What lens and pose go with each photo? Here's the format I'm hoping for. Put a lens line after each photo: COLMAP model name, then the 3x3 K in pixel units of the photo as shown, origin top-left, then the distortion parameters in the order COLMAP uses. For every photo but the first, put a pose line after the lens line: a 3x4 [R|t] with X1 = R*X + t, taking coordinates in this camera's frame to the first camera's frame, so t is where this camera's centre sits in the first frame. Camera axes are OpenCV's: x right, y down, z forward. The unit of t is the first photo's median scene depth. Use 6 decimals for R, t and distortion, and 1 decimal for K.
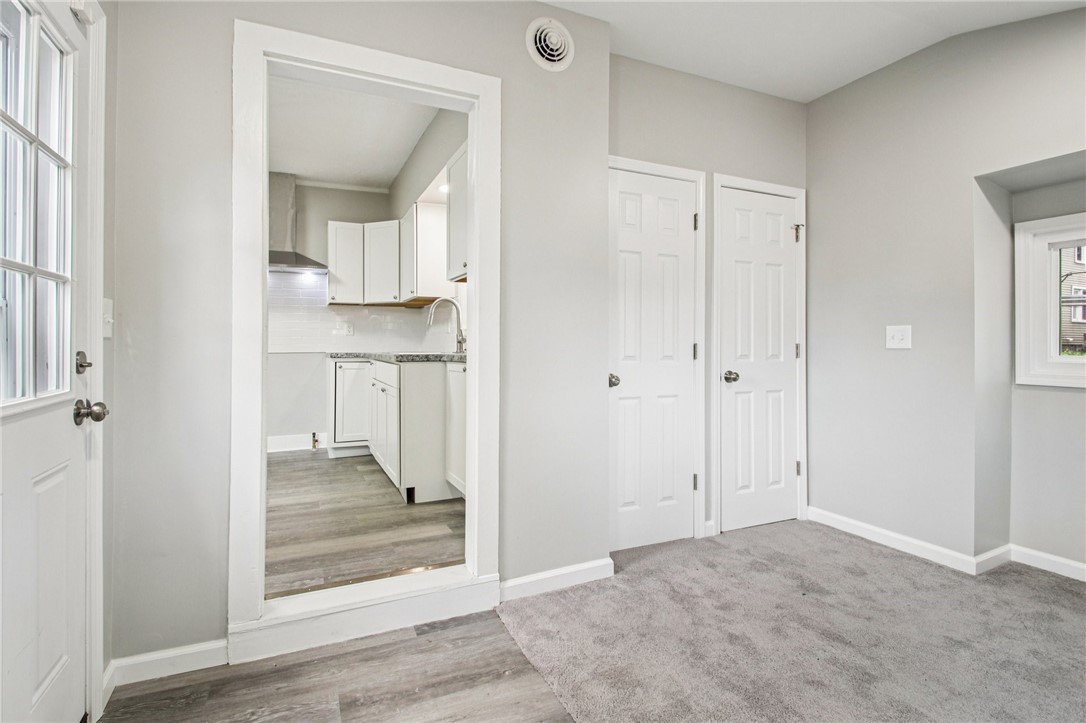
lens RADIAL K [[504.4, 0, 513.2], [0, 504.4, 341.2], [0, 0, 1]] dist [0.002842, -0.010254]
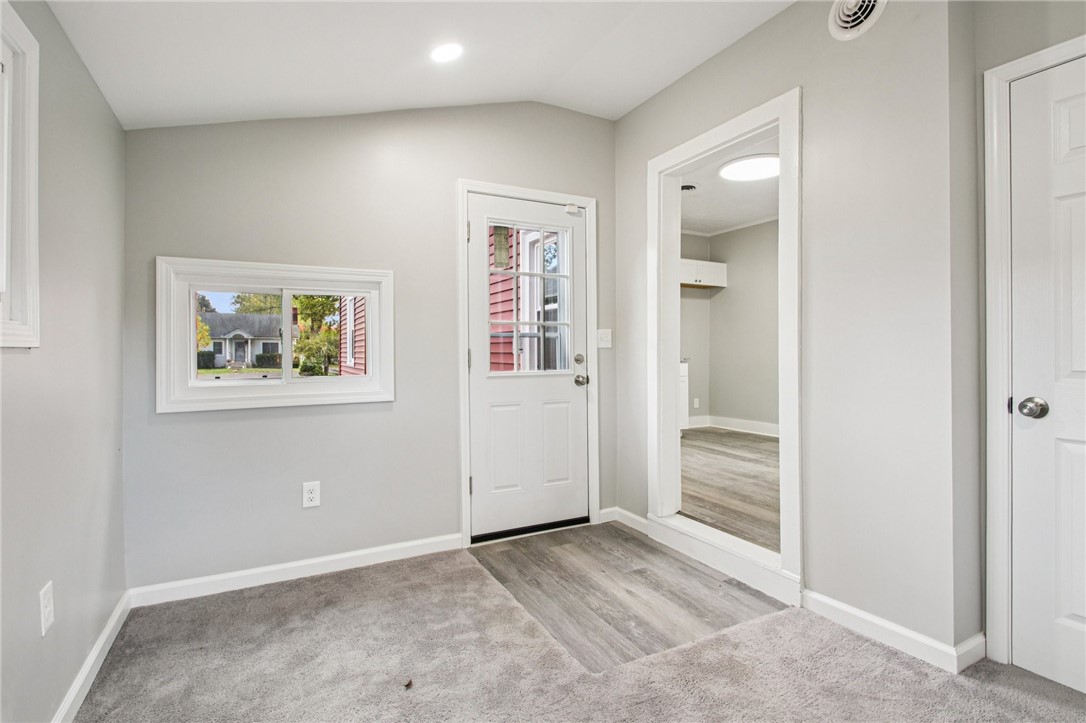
lens RADIAL K [[513.7, 0, 517.7], [0, 513.7, 346.4], [0, 0, 1]] dist [0.000573, -0.012175]
pose [[0.056436, -0.002778, -0.998402, 1.044379], [0.017426, 0.999847, -0.001797, -0.013201], [0.998254, -0.017297, 0.056475, 0.410273]]
